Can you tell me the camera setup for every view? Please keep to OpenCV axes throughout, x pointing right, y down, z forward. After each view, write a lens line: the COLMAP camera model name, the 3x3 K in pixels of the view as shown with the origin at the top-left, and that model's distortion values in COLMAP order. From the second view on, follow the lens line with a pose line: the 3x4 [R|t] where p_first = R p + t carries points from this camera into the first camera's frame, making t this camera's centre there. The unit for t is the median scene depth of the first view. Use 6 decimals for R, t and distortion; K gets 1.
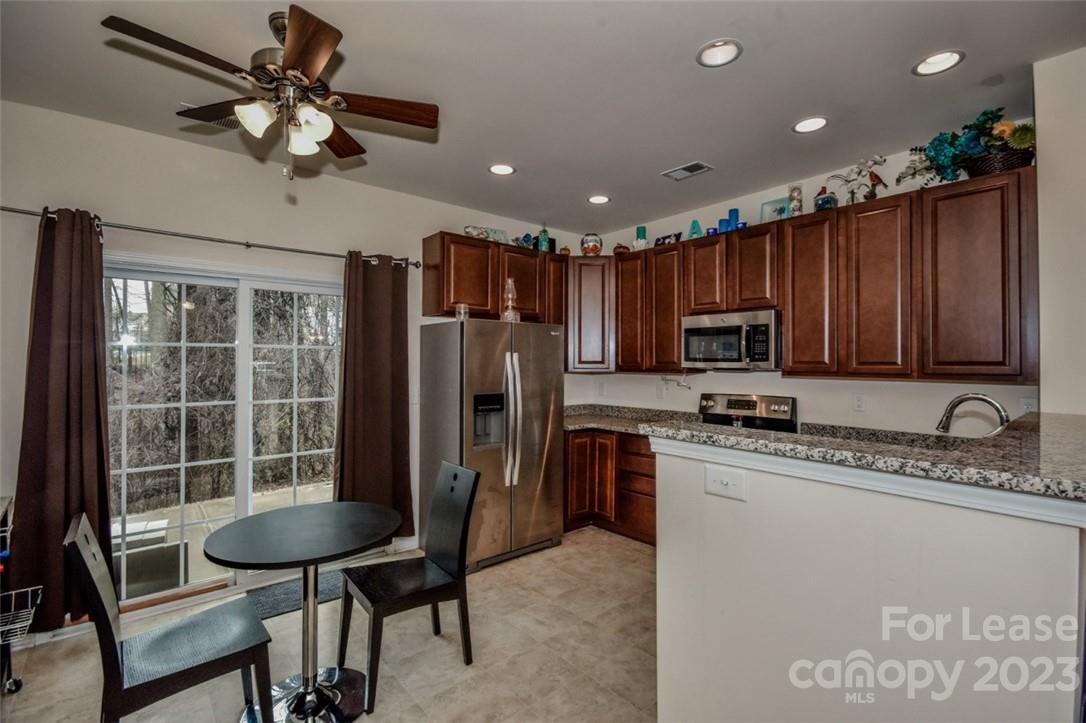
lens RADIAL K [[482.5, 0, 550.6], [0, 482.5, 364.8], [0, 0, 1]] dist [-0.011195, 0.001753]
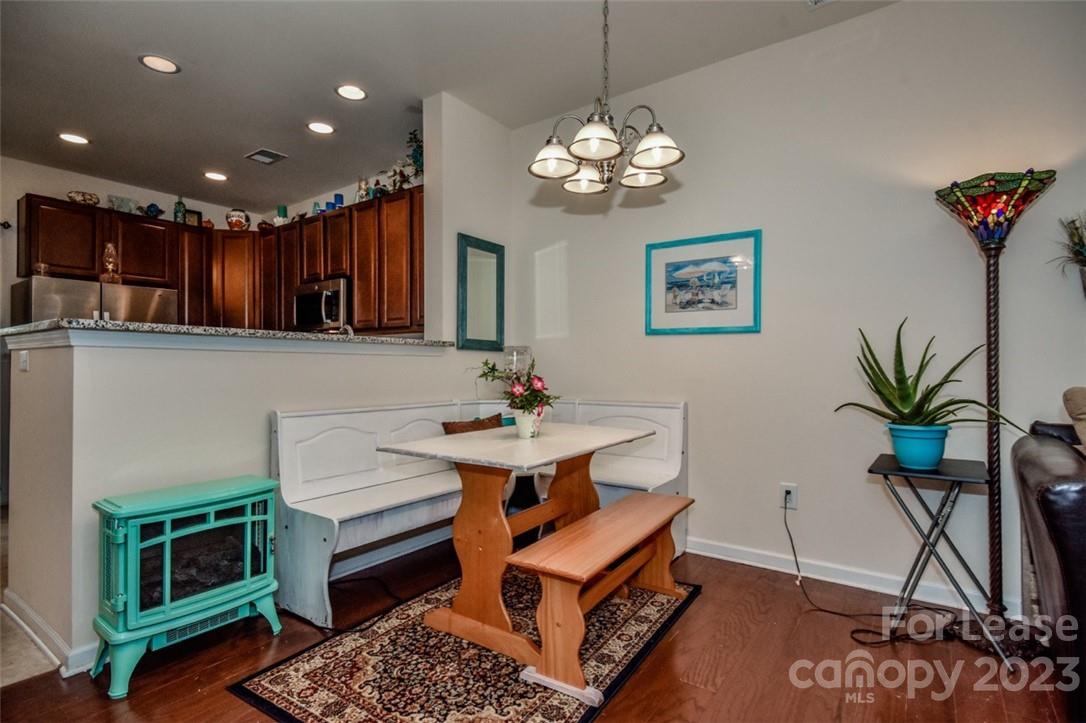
lens RADIAL K [[524.3, 0, 548.3], [0, 524.3, 366.0], [0, 0, 1]] dist [0.002164, -0.002552]
pose [[0.965389, -0.004917, 0.260767, 0.583884], [0.006259, 0.999971, -0.004319, 0.107398], [-0.260738, 0.005802, 0.965392, -0.380769]]
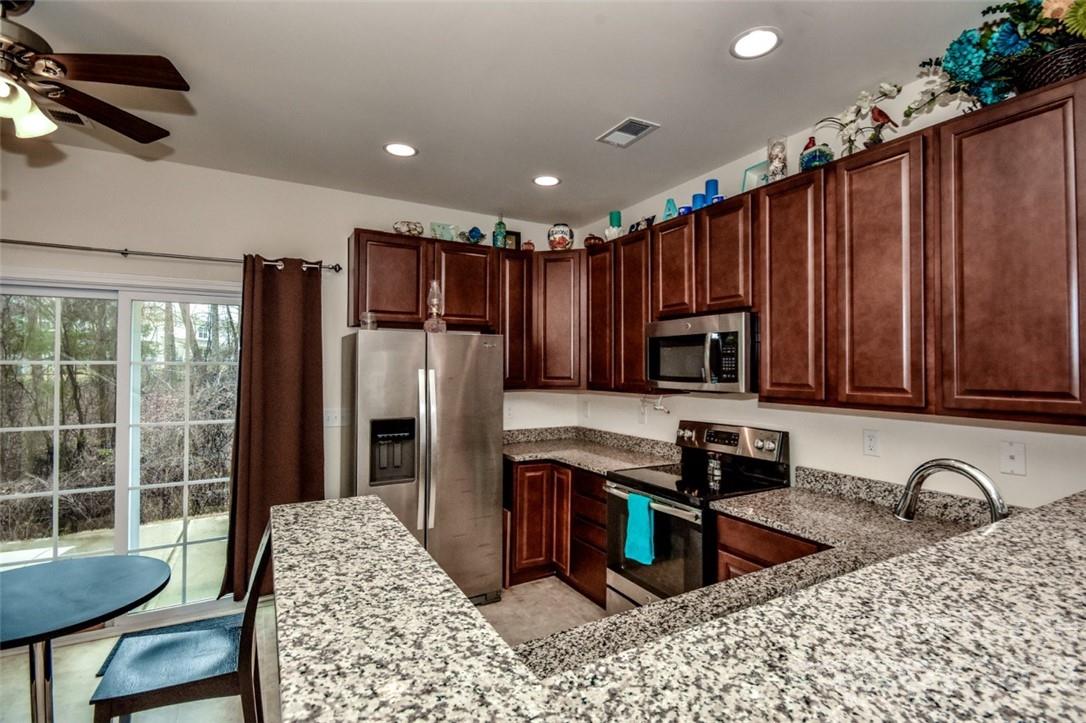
lens RADIAL K [[501.1, 0, 549.1], [0, 501.1, 365.3], [0, 0, 1]] dist [-0.006770, -0.002899]
pose [[0.984033, -0.001300, -0.177982, 0.290902], [-0.000383, 0.999956, -0.009422, -0.024875], [0.177986, 0.009340, 0.983989, 0.191909]]
